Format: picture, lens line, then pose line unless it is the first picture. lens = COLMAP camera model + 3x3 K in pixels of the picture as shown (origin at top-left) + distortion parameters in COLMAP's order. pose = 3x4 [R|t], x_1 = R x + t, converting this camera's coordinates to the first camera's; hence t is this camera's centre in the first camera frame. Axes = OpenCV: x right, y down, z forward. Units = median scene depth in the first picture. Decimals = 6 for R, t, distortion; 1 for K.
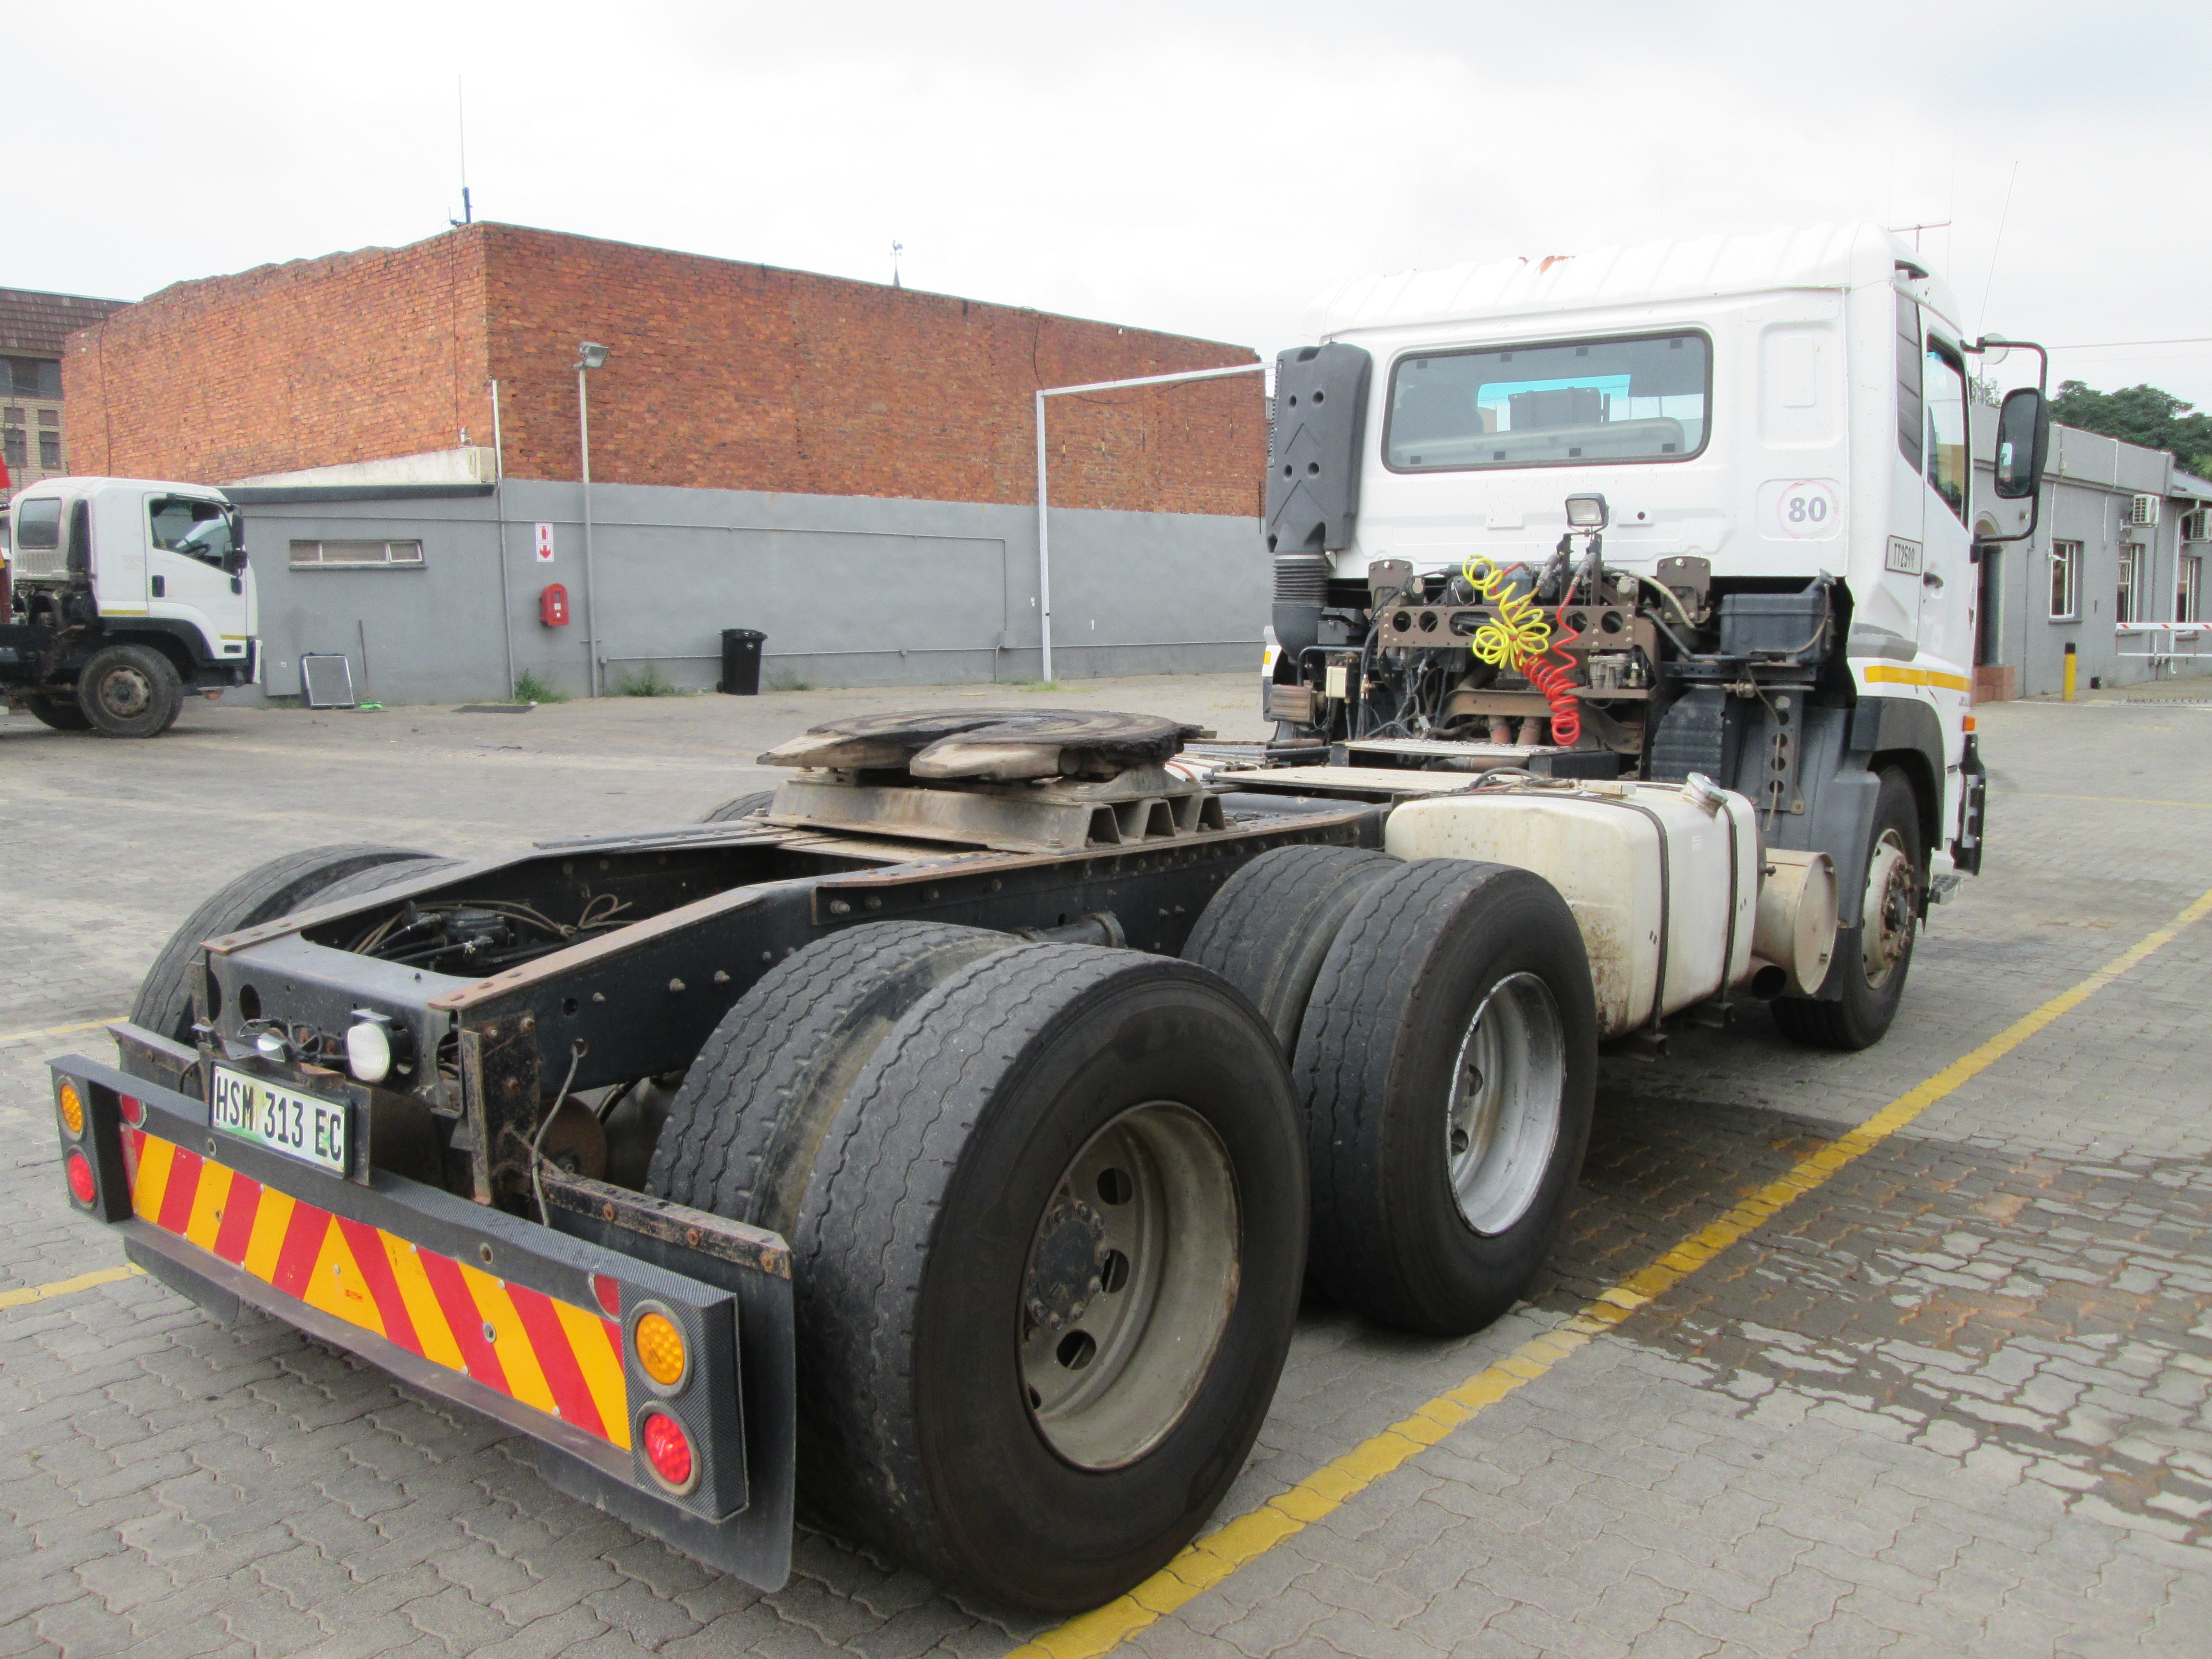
lens RADIAL K [[1790.1, 0, 1157.4], [0, 1790.1, 821.4], [0, 0, 1]] dist [-0.058564, 0.006124]
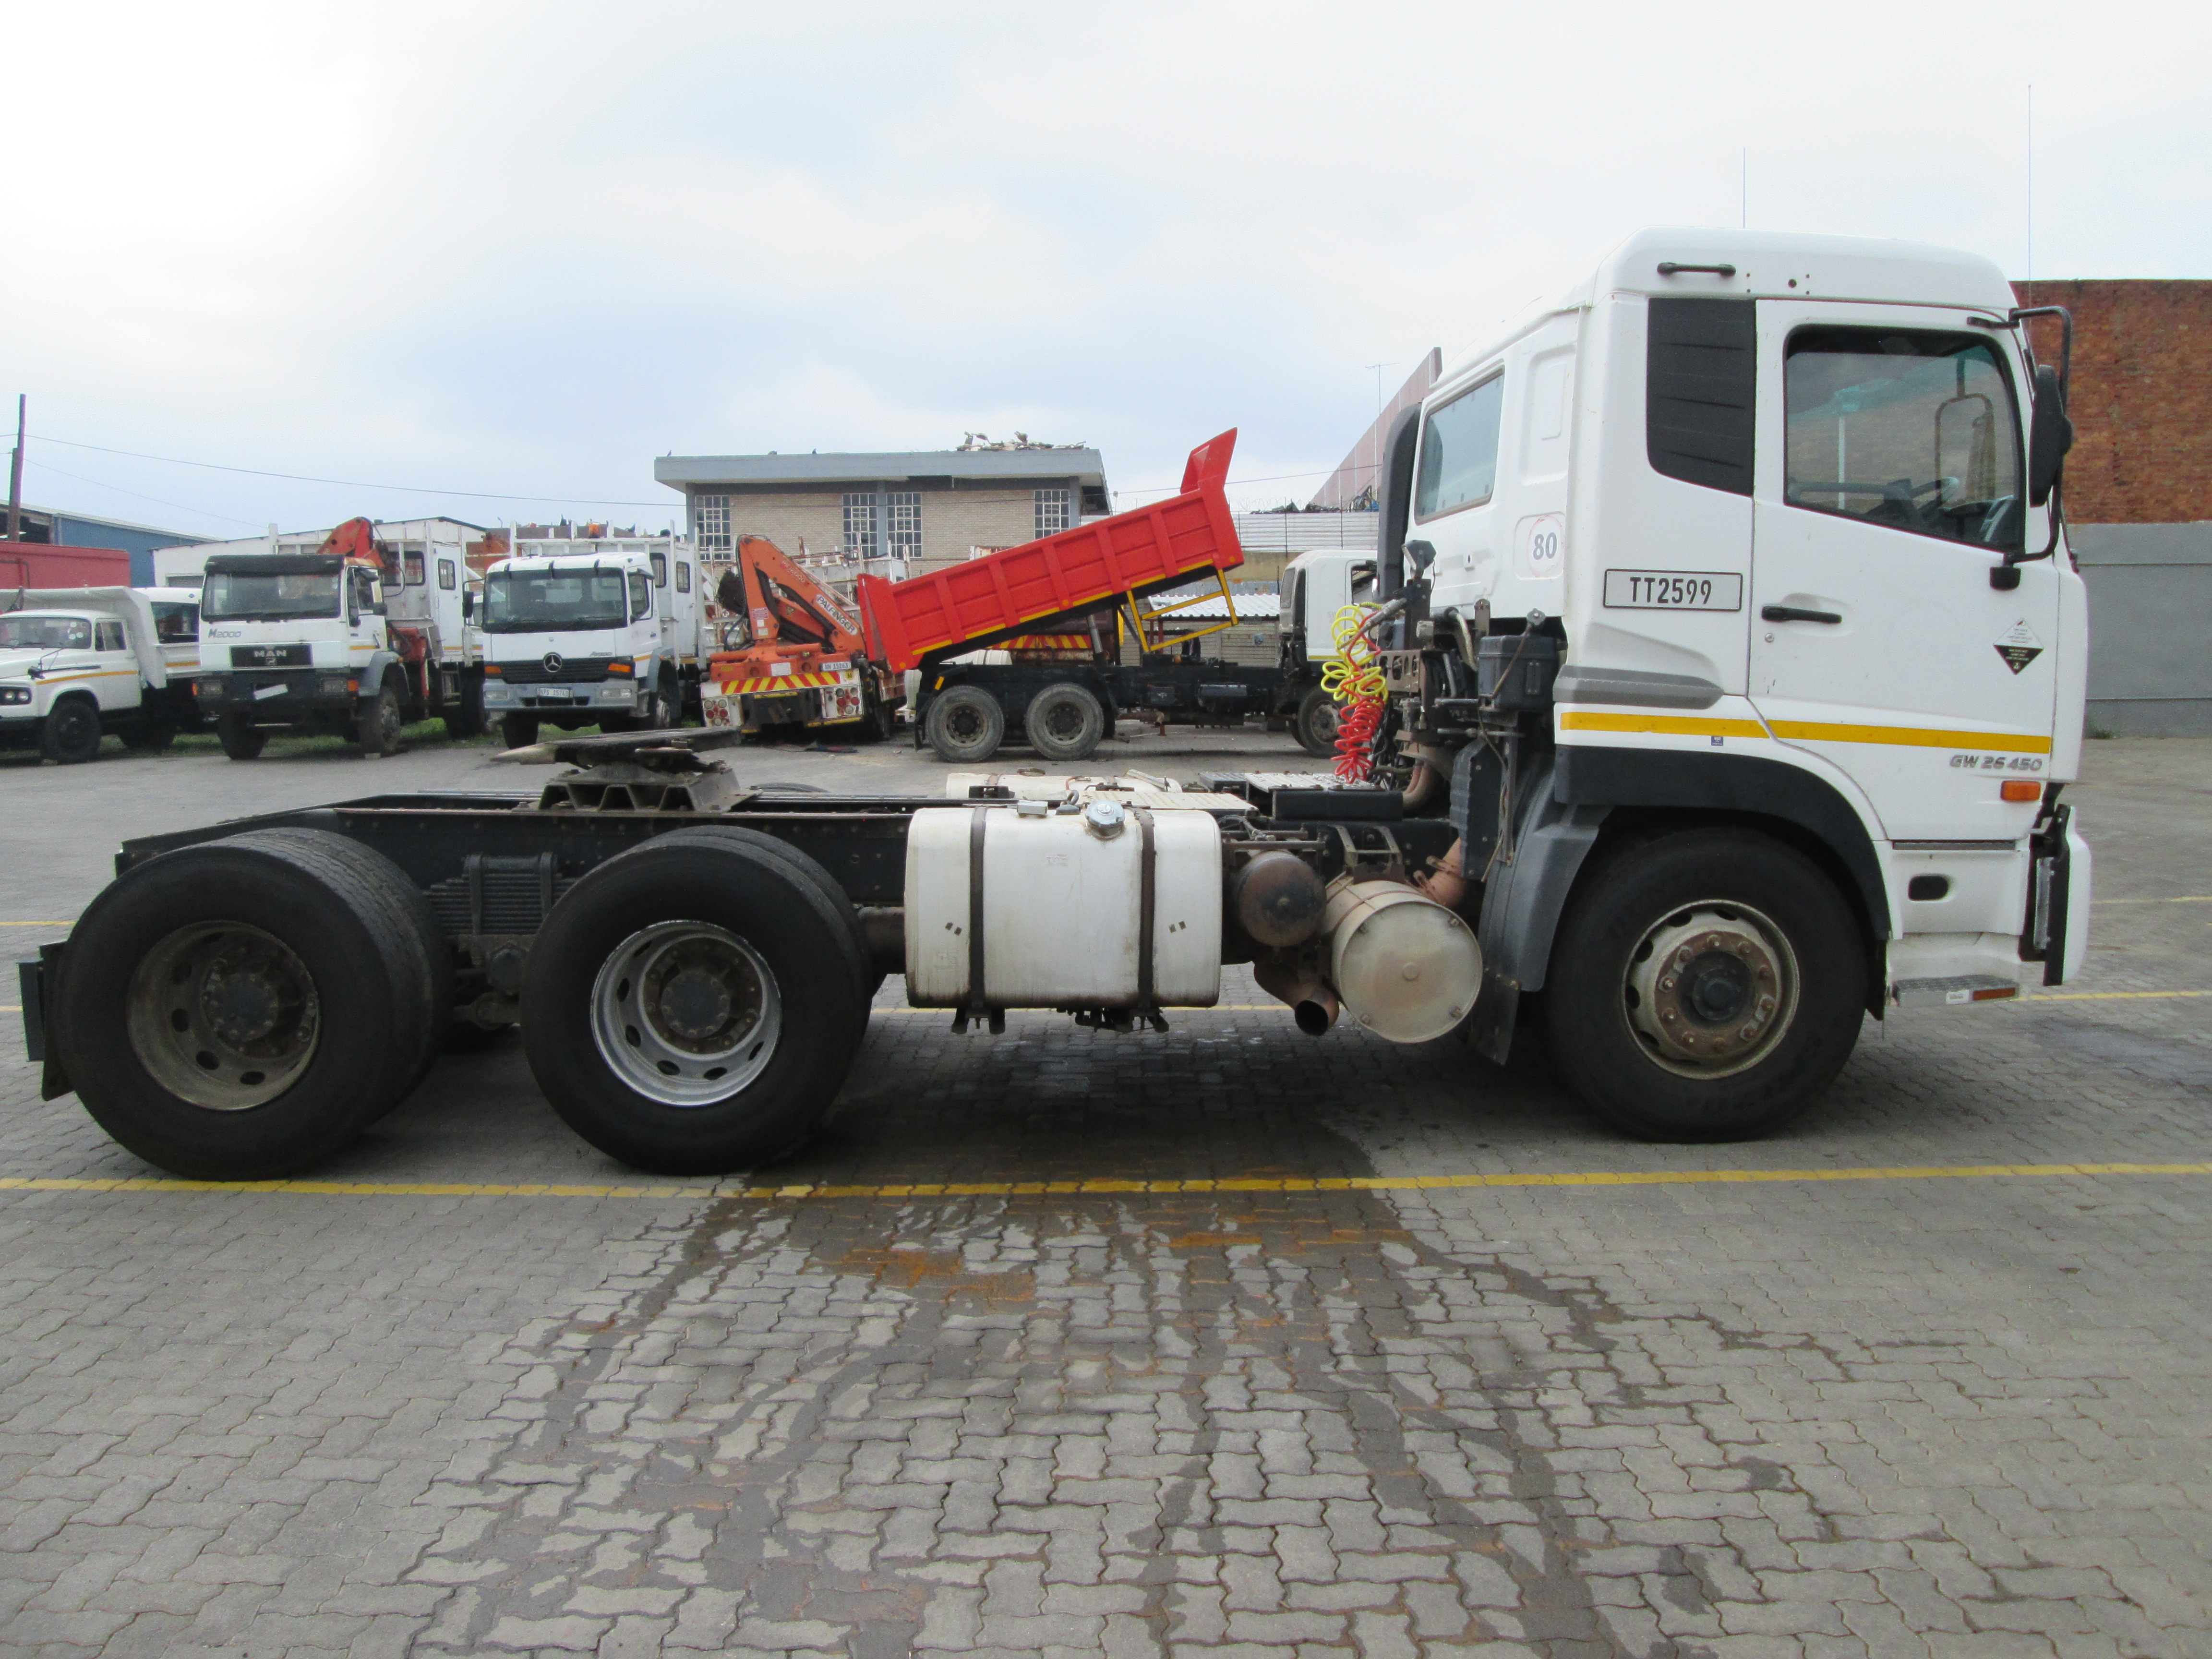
lens RADIAL K [[1777.0, 0, 1106.0], [0, 1777.0, 829.5], [0, 0, 1]] dist [-0.059148, 0.009410]
pose [[0.652458, 0.062326, -0.755258, 0.930649], [-0.075637, 0.996992, 0.016932, -0.023370], [0.754041, 0.046078, 0.655209, 0.210892]]
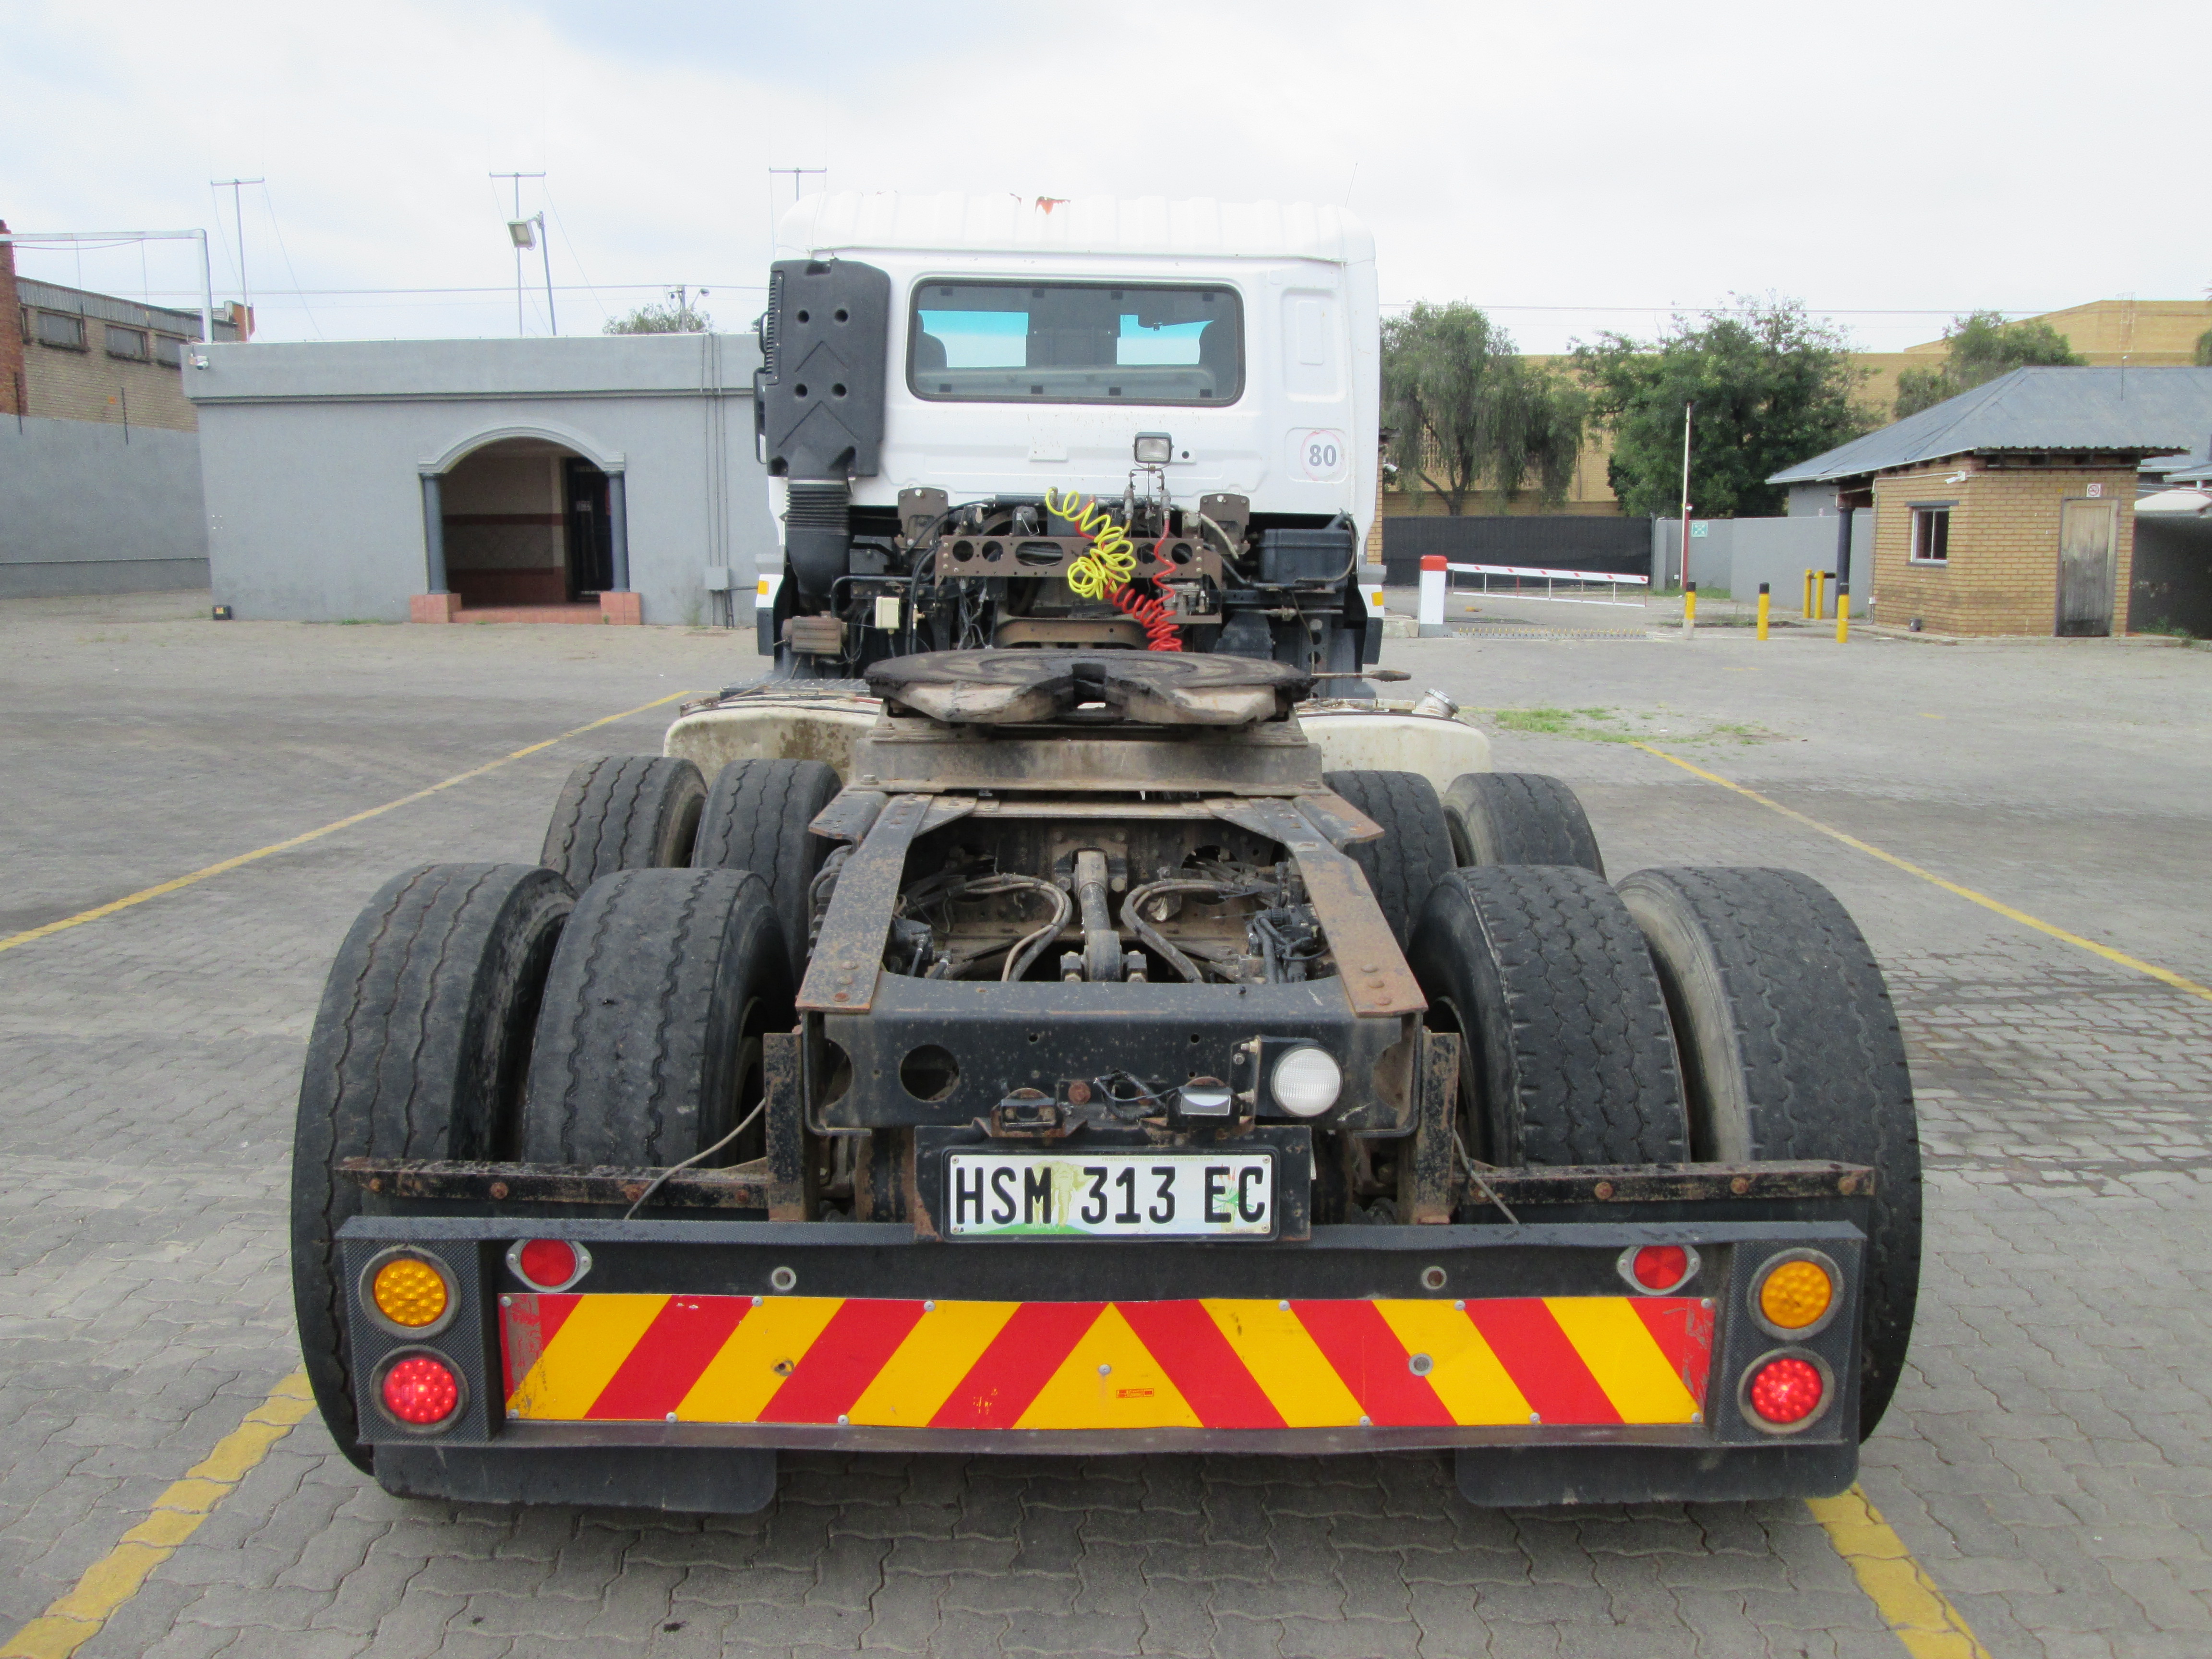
lens RADIAL K [[1777.0, 0, 1106.0], [0, 1777.0, 829.5], [0, 0, 1]] dist [-0.059148, 0.009410]
pose [[0.780744, -0.090639, 0.618242, -0.465251], [0.058958, 0.995695, 0.071522, -0.024681], [-0.622063, -0.019390, 0.782727, 0.182435]]
